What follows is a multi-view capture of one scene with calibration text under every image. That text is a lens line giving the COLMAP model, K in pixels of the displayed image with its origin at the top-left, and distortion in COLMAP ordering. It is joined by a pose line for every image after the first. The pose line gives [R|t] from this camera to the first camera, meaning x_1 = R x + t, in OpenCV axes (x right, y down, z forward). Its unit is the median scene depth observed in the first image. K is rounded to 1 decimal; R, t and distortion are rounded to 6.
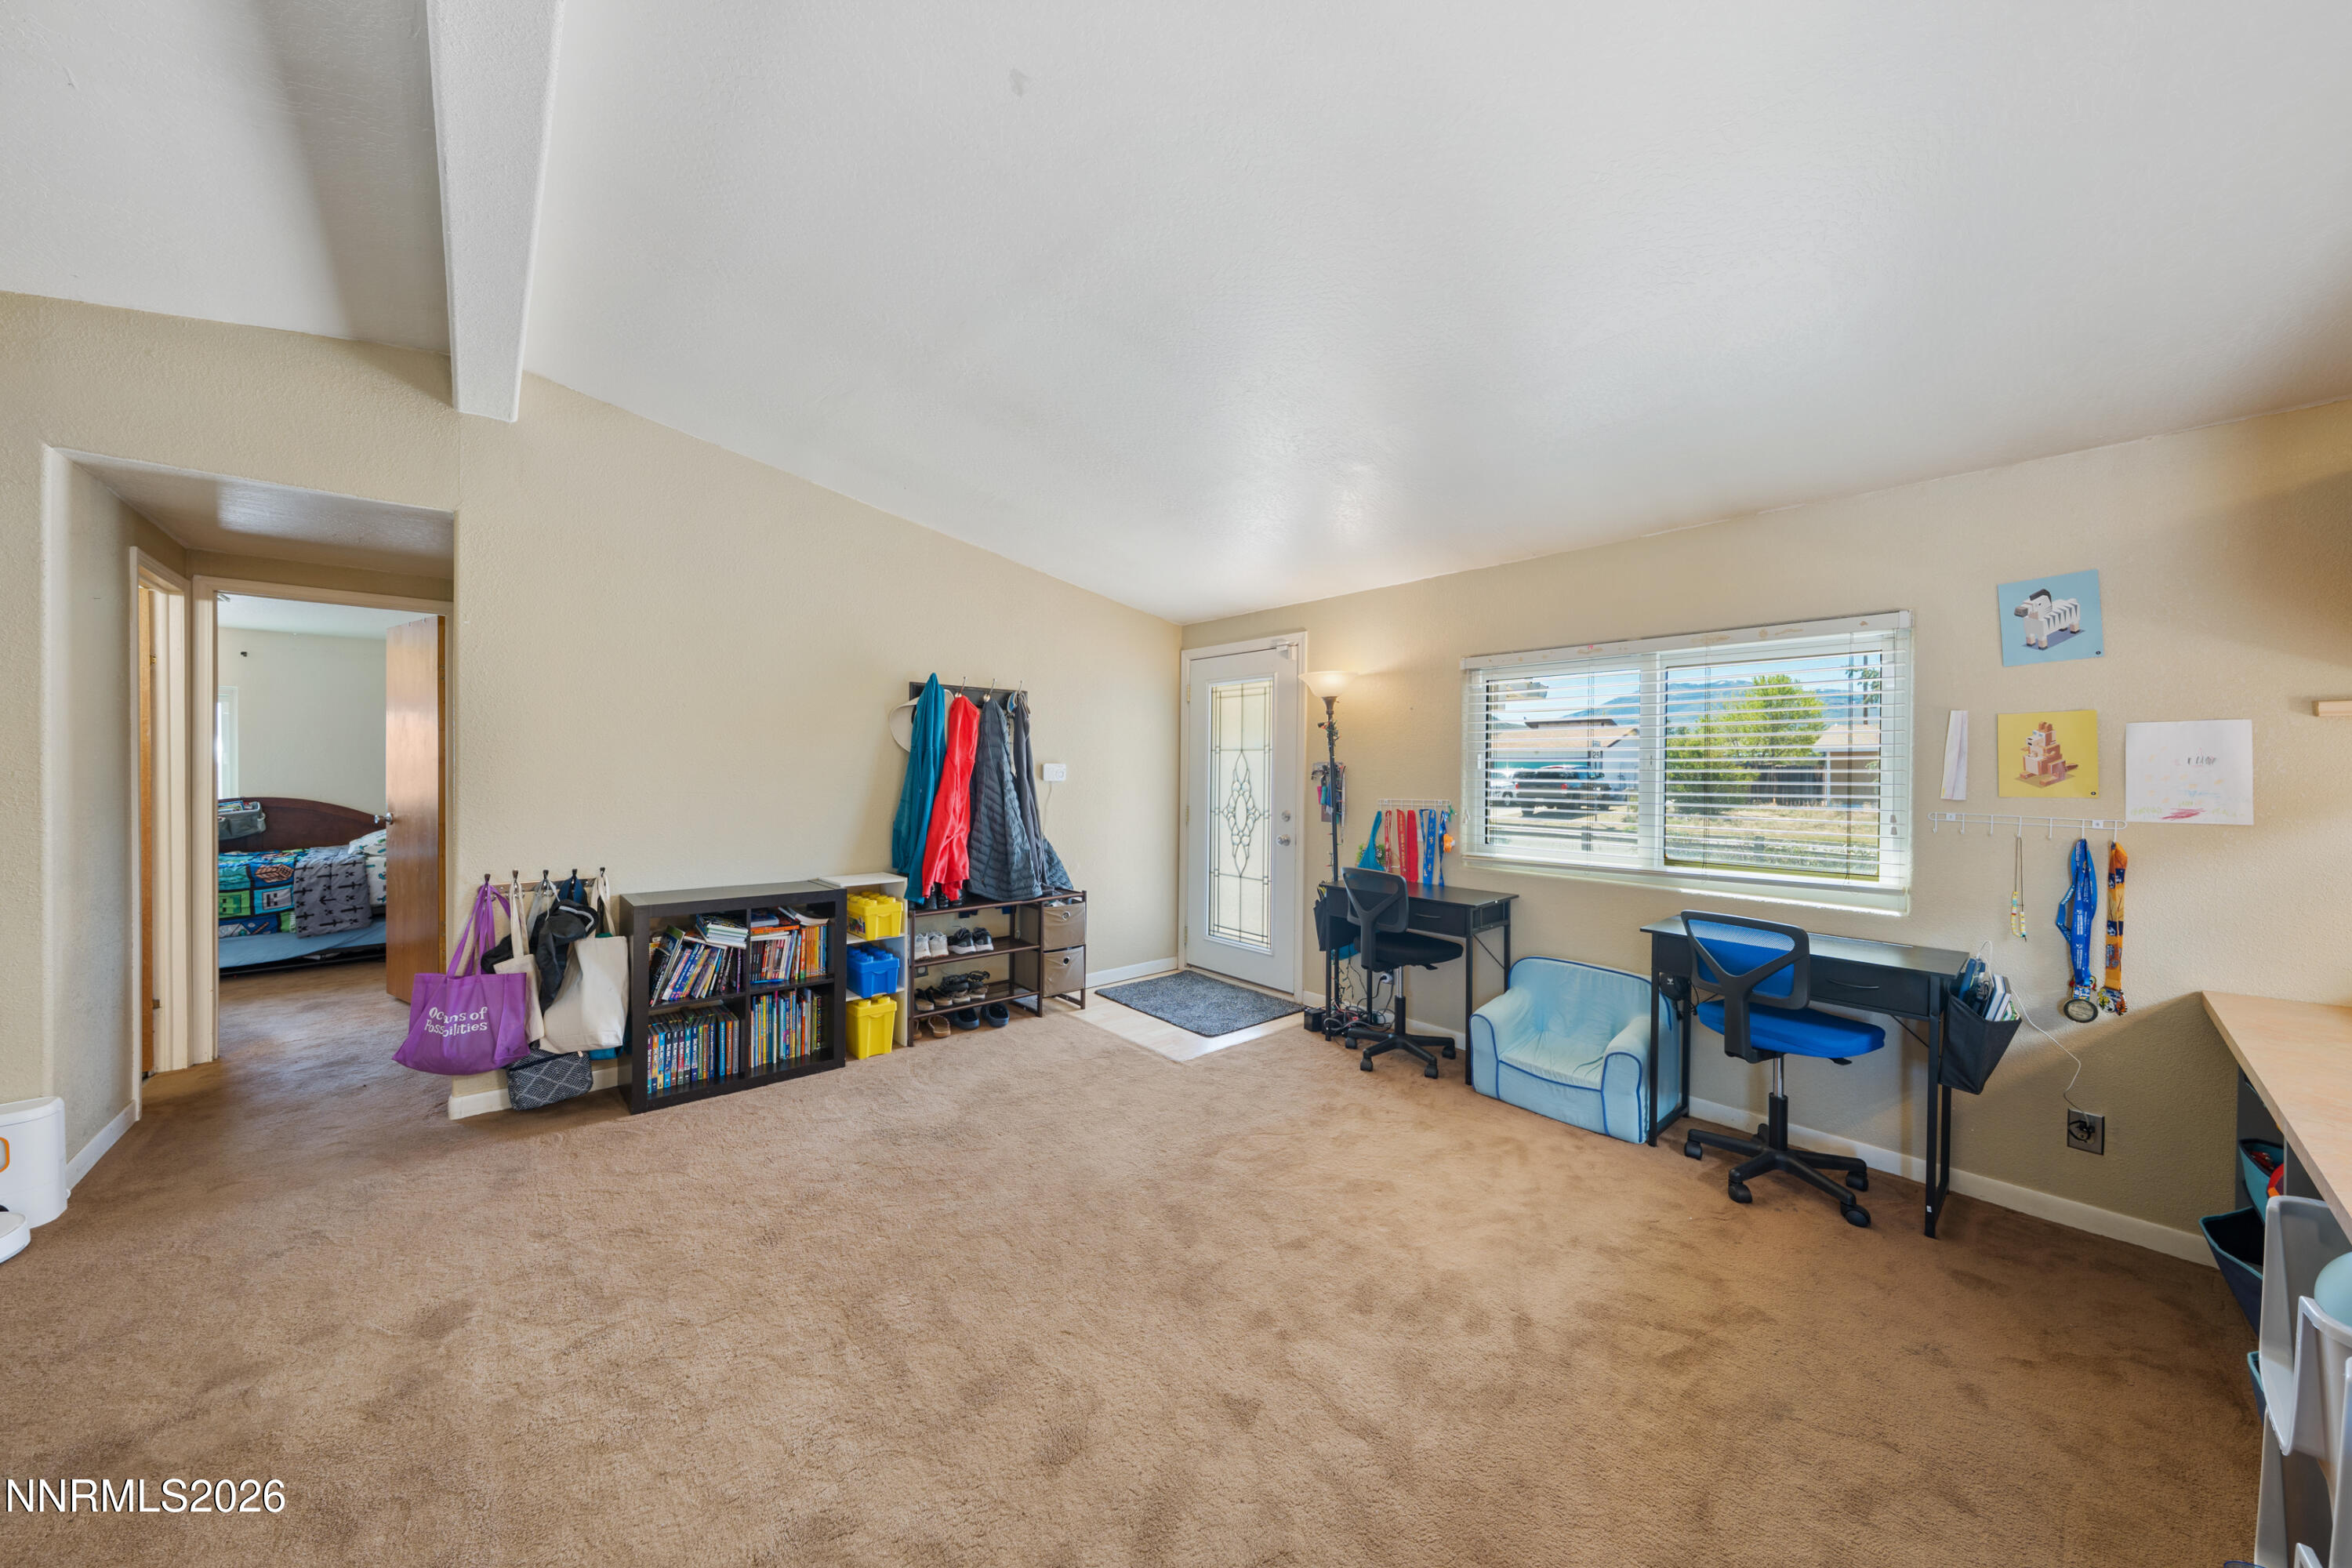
lens RADIAL K [[801.6, 0, 1179.1], [0, 801.6, 765.2], [0, 0, 1]] dist [-0.000759, -0.000314]
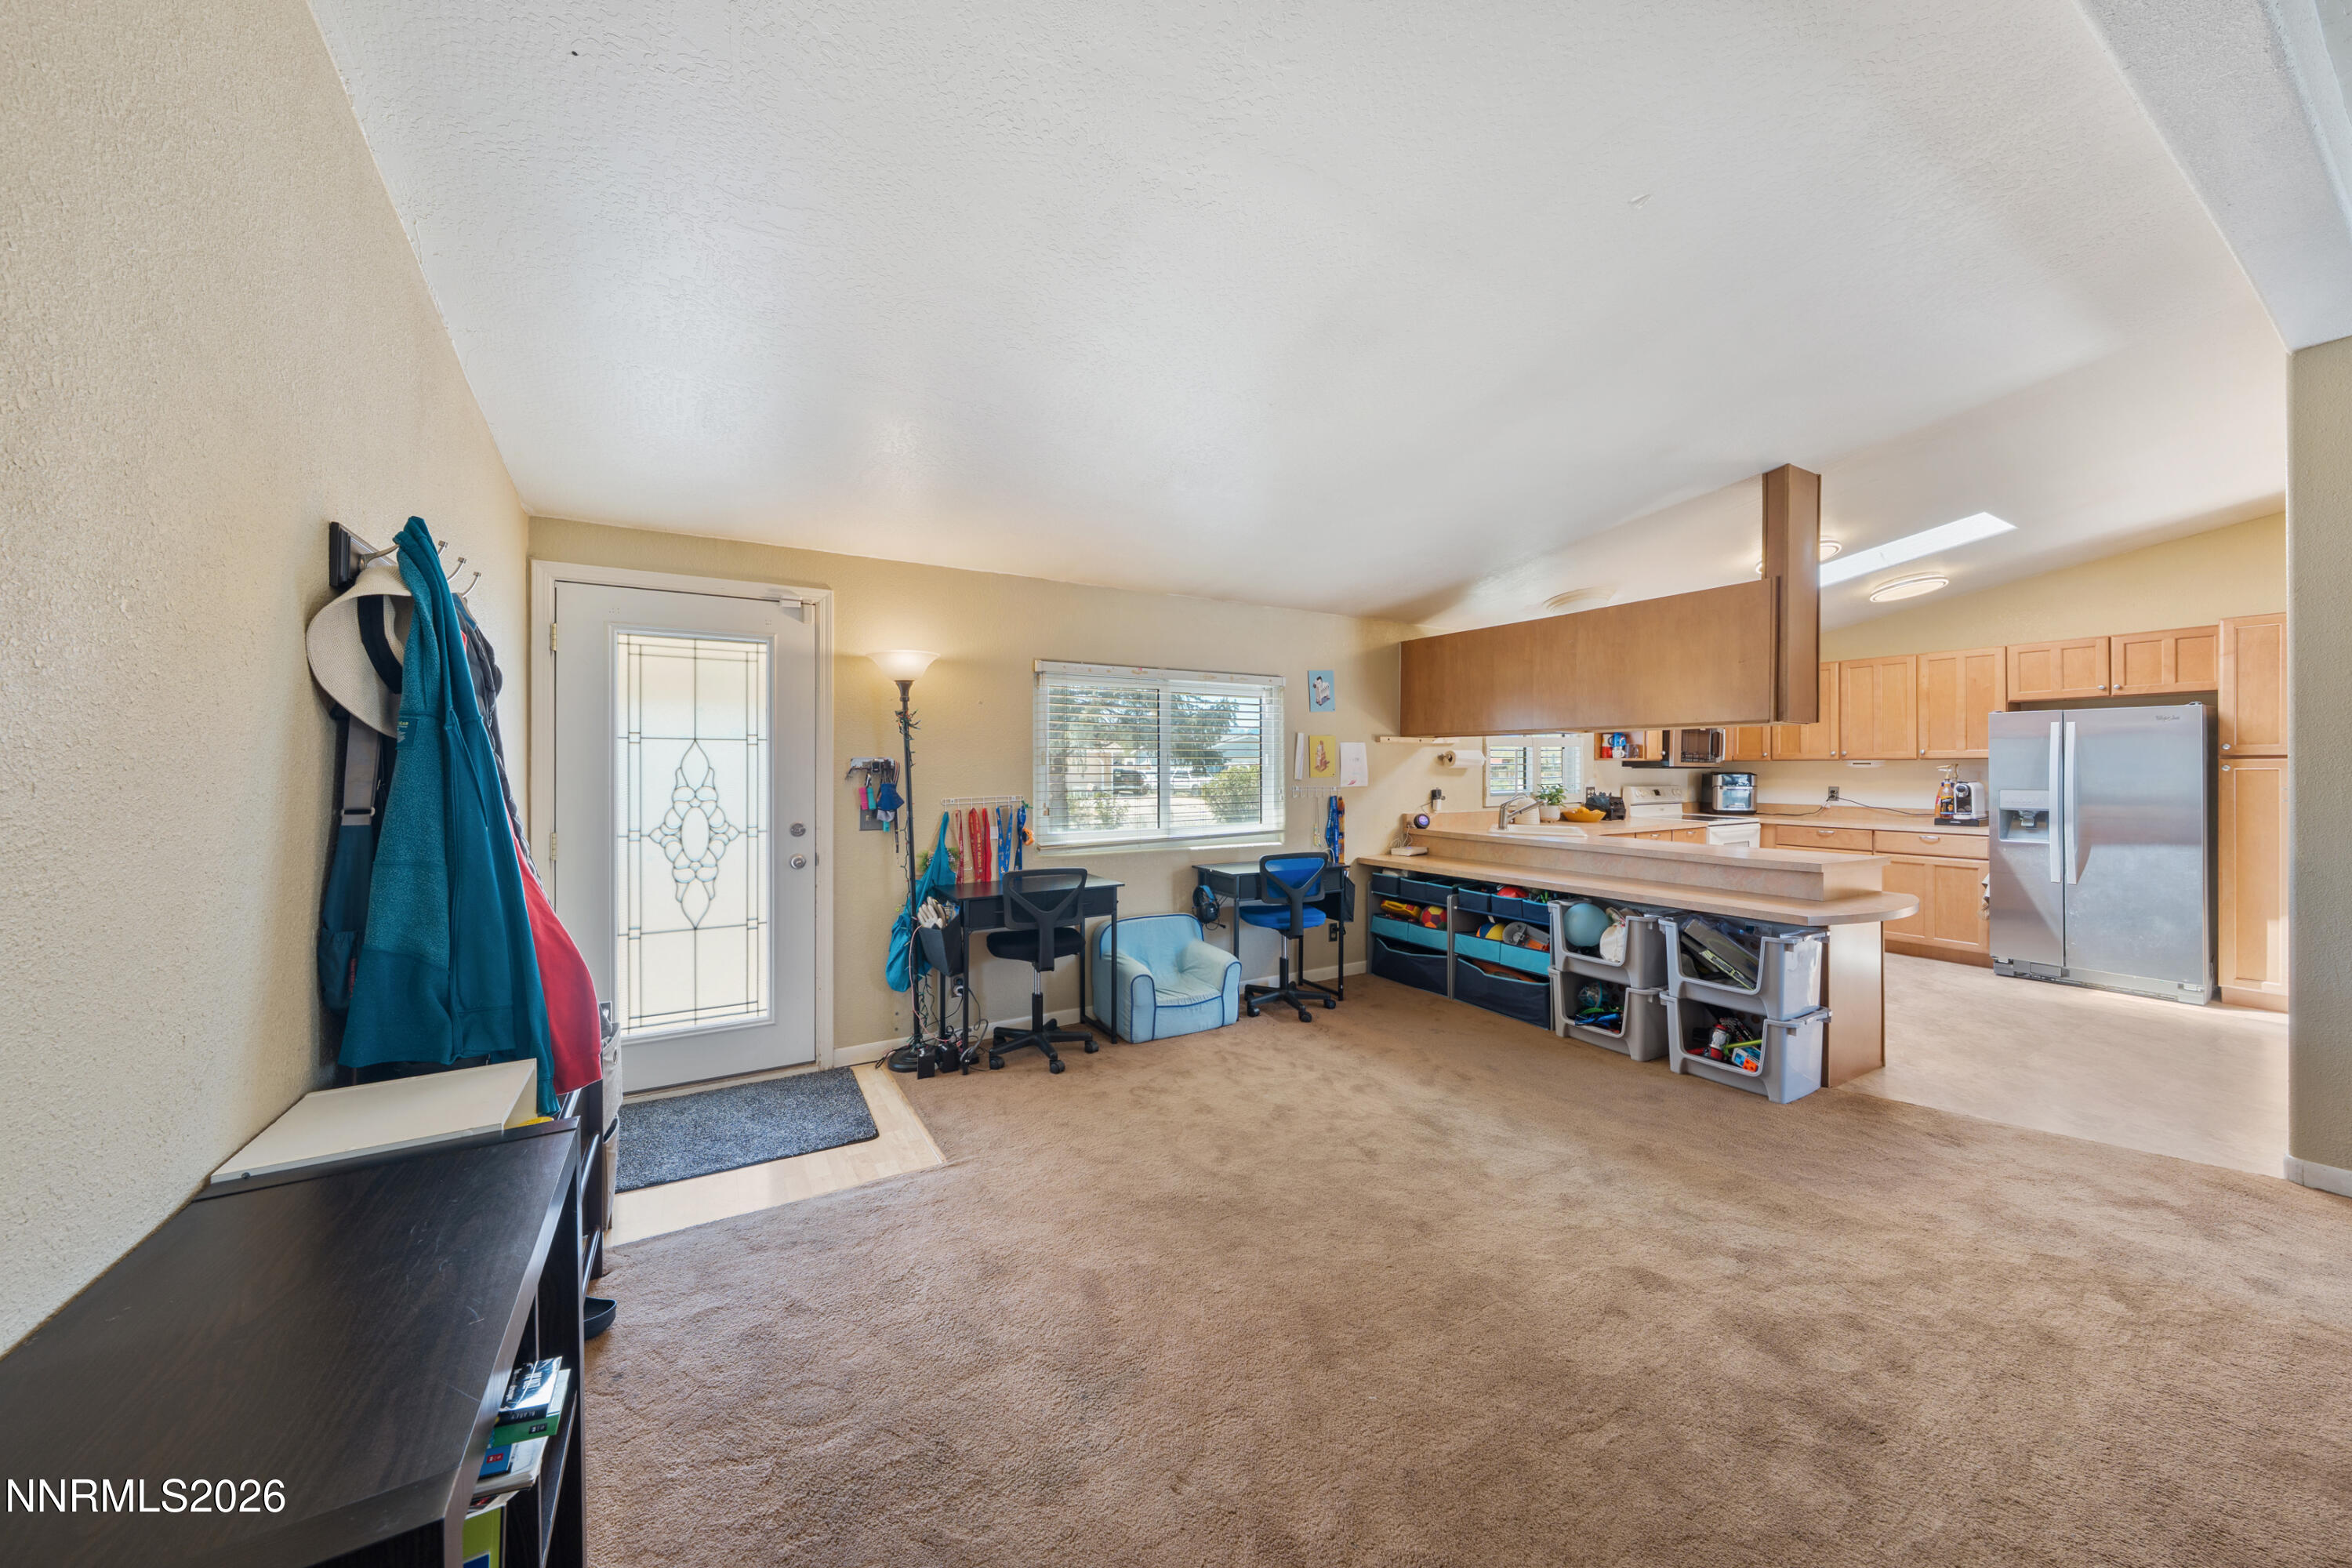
lens RADIAL K [[801.6, 0, 1168.8], [0, 801.6, 767.3], [0, 0, 1]] dist [-0.000759, -0.000314]
pose [[0.188752, -0.005907, 0.982007, -0.775269], [0.001298, 0.999983, 0.005766, 0.001579], [-0.982024, 0.000186, 0.188757, 0.751479]]
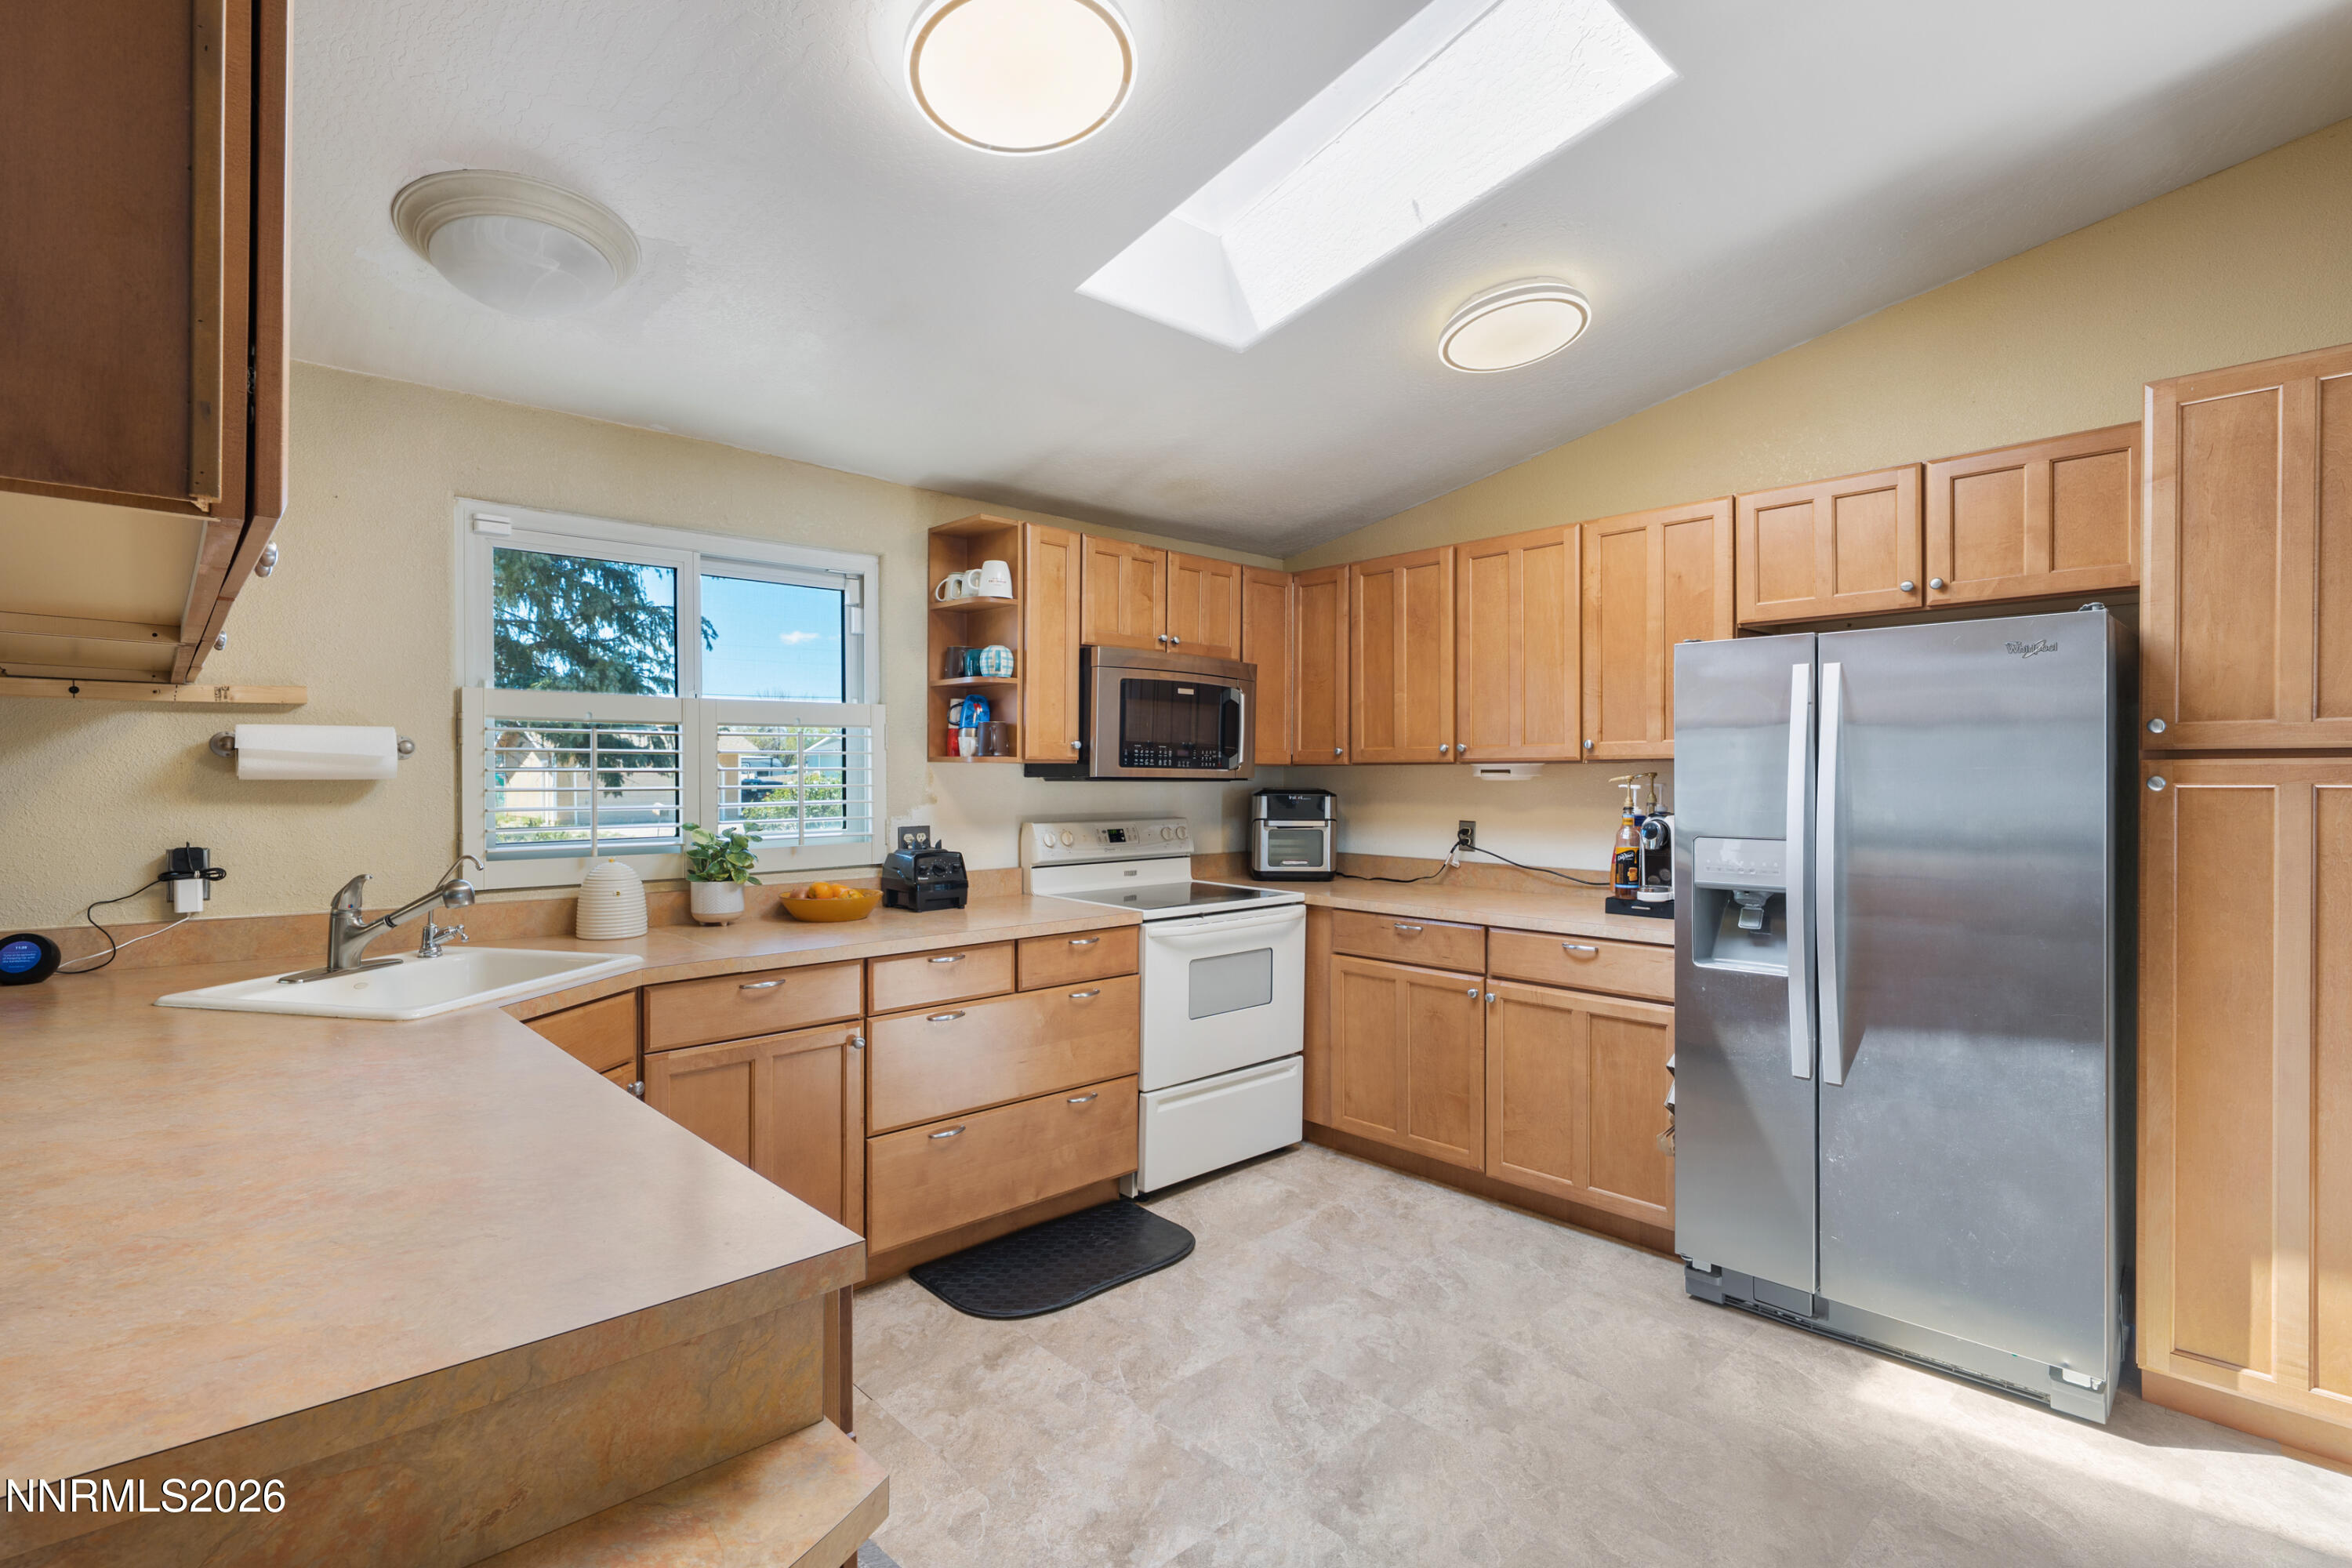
lens RADIAL K [[1127.5, 0, 1154.5], [0, 1127.5, 778.0], [0, 0, 1]] dist [-0.000070, -0.001622]
pose [[-0.027712, -0.006899, 0.999592, 0.224315], [-0.002695, 0.999973, 0.006826, 0.005951], [-0.999612, -0.002504, -0.027730, -0.120842]]
